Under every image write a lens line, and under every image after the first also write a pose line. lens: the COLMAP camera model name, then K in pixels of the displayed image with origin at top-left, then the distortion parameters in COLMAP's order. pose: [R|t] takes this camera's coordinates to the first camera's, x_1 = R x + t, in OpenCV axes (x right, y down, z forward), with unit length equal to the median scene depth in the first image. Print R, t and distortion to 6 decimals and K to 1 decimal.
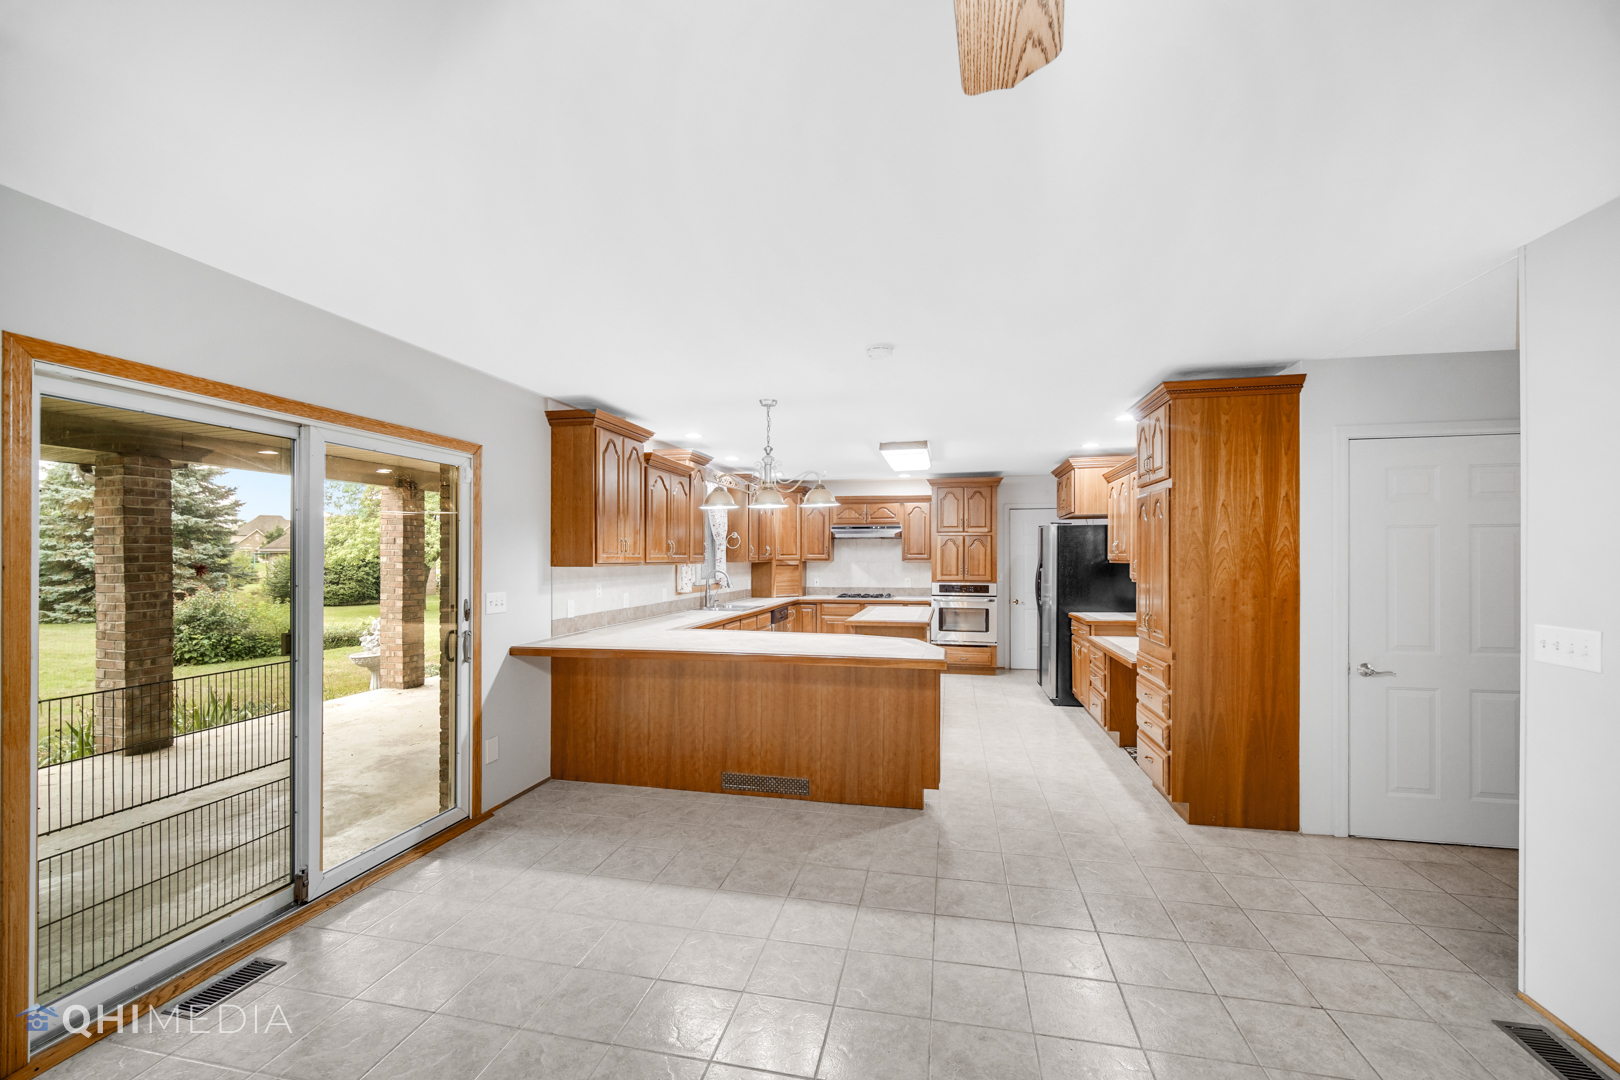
lens RADIAL K [[655.9, 0, 807.0], [0, 655.9, 552.4], [0, 0, 1]] dist [-0.004648, 0.000012]
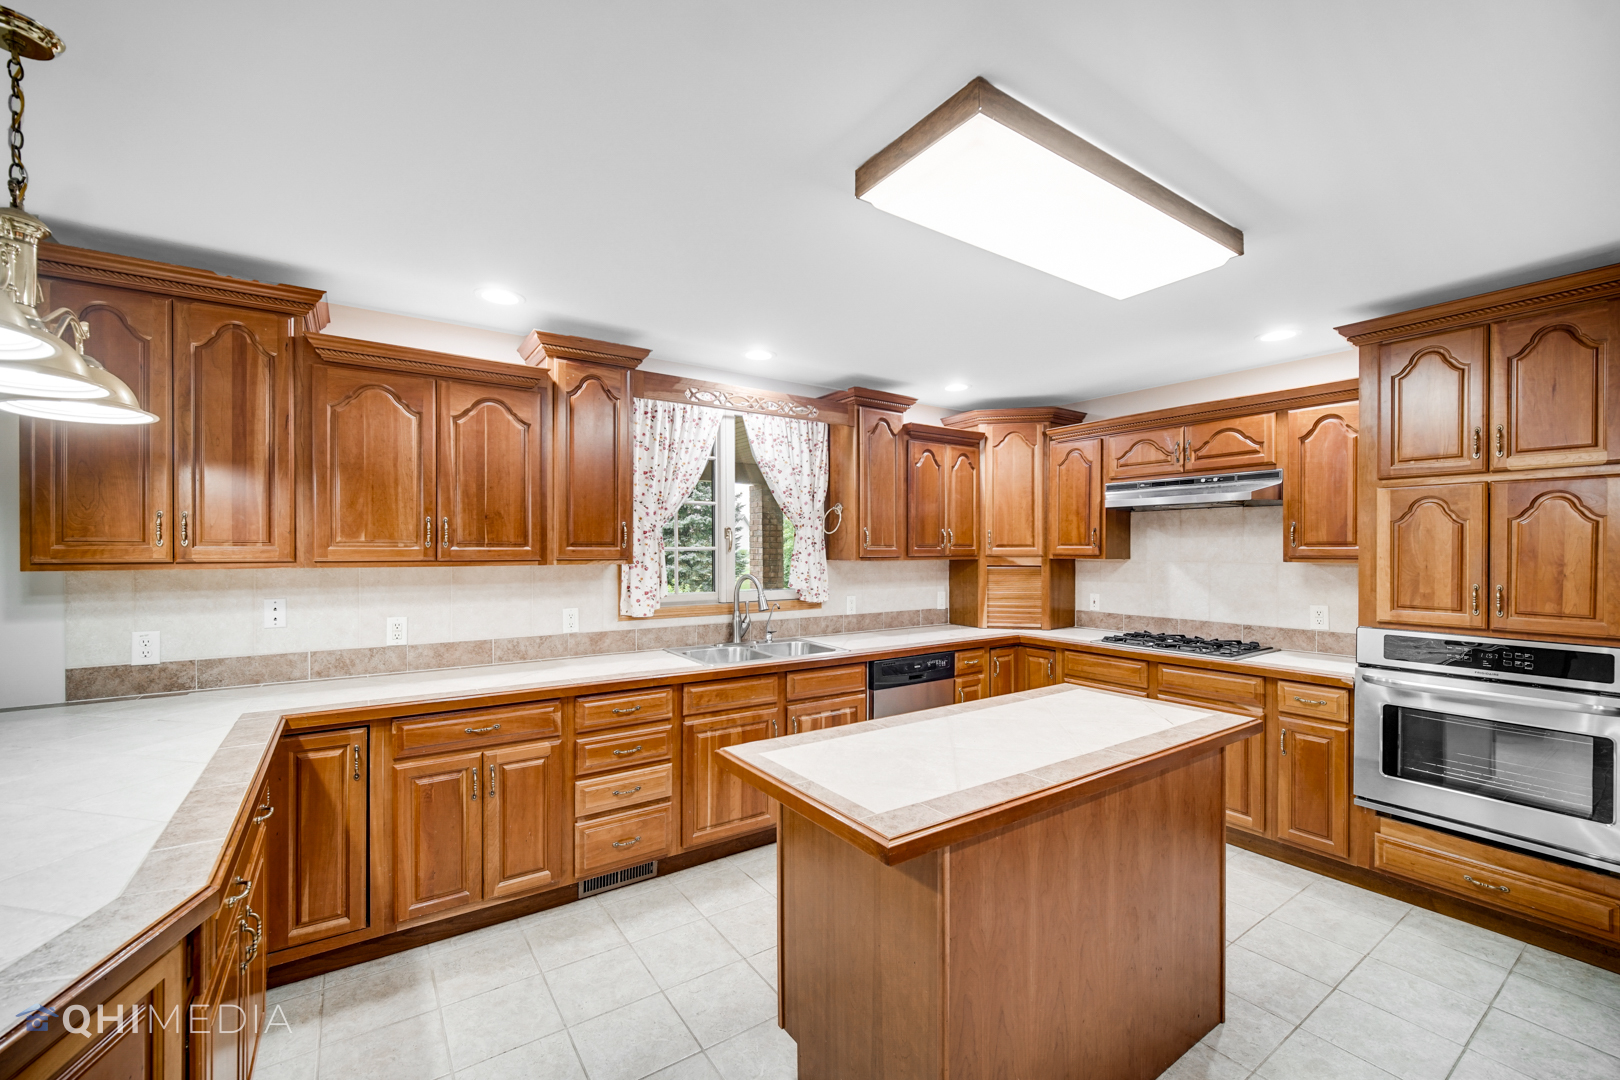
lens RADIAL K [[655.9, 0, 796.1], [0, 655.9, 543.5], [0, 0, 1]] dist [-0.004648, 0.000012]
pose [[0.721895, -0.004011, -0.691991, 0.215022], [0.003340, 0.999992, -0.002312, 0.002364], [0.691994, -0.000642, 0.721903, 0.551508]]
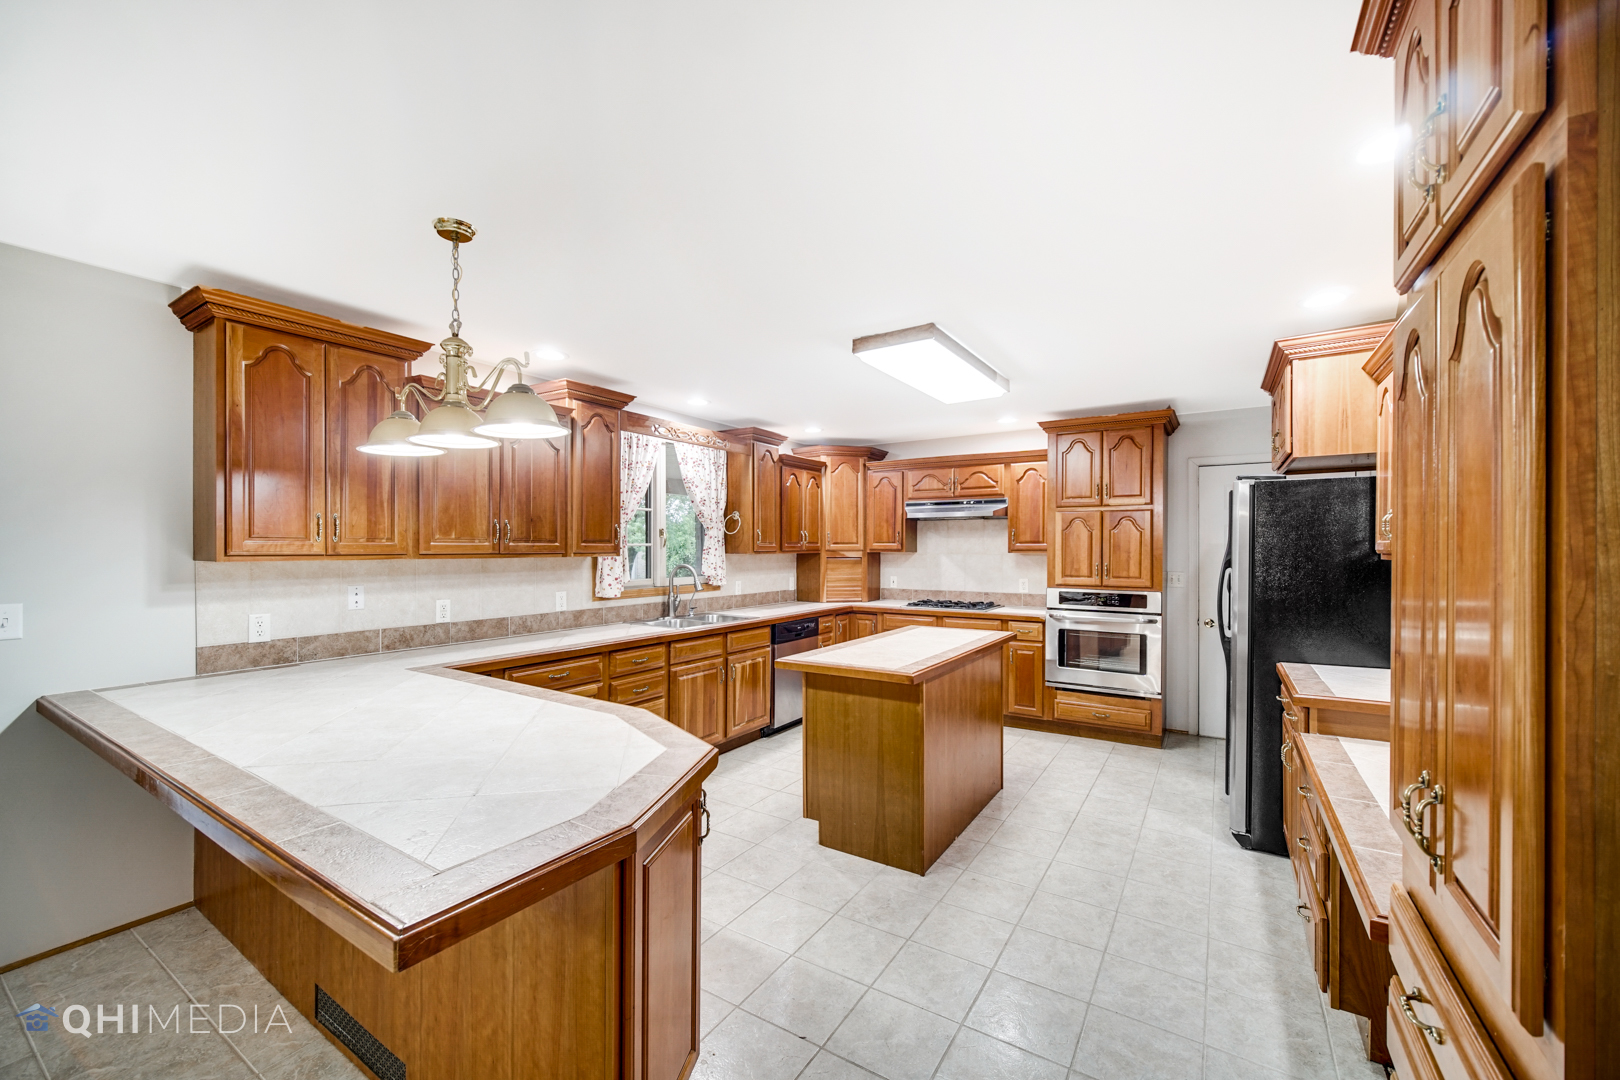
lens RADIAL K [[655.9, 0, 798.3], [0, 655.9, 540.1], [0, 0, 1]] dist [-0.004648, 0.000012]
pose [[0.935092, -0.002612, -0.354395, 0.190227], [0.001322, 0.999992, -0.003881, 0.002802], [0.354402, 0.003160, 0.935088, 0.334088]]
